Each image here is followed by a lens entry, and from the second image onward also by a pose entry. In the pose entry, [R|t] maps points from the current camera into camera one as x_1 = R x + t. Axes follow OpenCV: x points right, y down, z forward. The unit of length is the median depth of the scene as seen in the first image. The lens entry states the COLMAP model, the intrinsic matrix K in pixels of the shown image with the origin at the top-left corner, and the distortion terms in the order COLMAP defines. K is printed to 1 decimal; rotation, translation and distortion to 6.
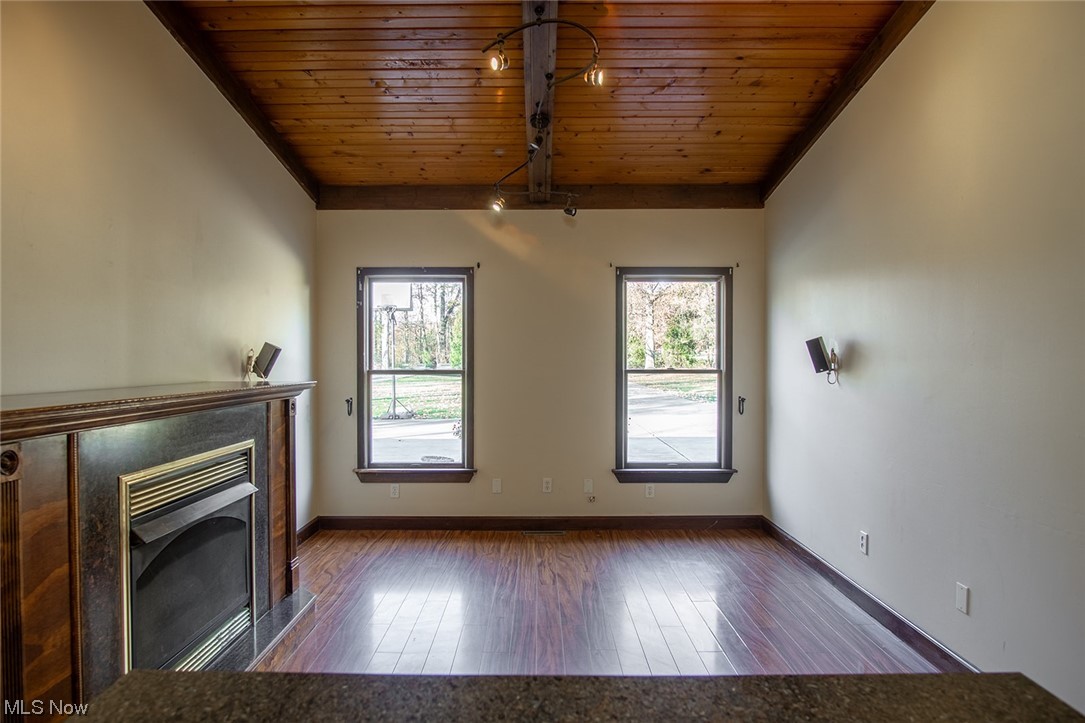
lens RADIAL K [[601.7, 0, 540.0], [0, 601.7, 362.8], [0, 0, 1]] dist [-0.026501, -0.000500]
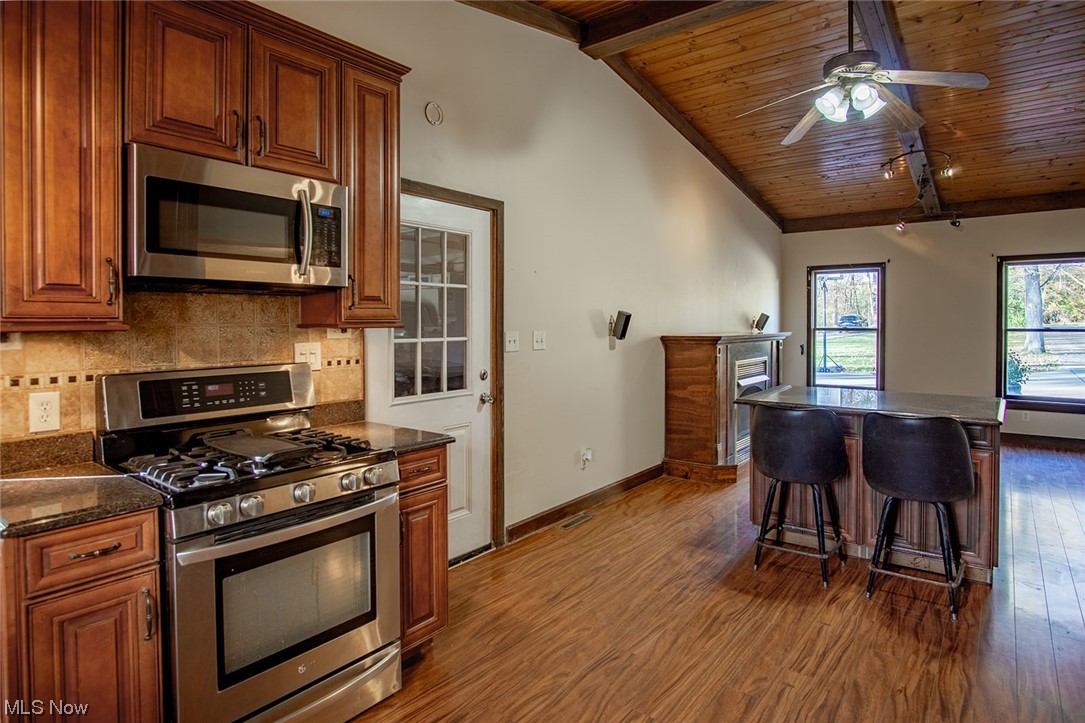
lens RADIAL K [[601.7, 0, 542.6], [0, 601.7, 323.9], [0, 0, 1]] dist [-0.026501, -0.000500]
pose [[0.782013, 0.003775, -0.623250, 0.160141], [-0.003078, 0.999993, 0.002195, 0.000416], [0.623254, 0.000202, 0.782019, -0.770729]]
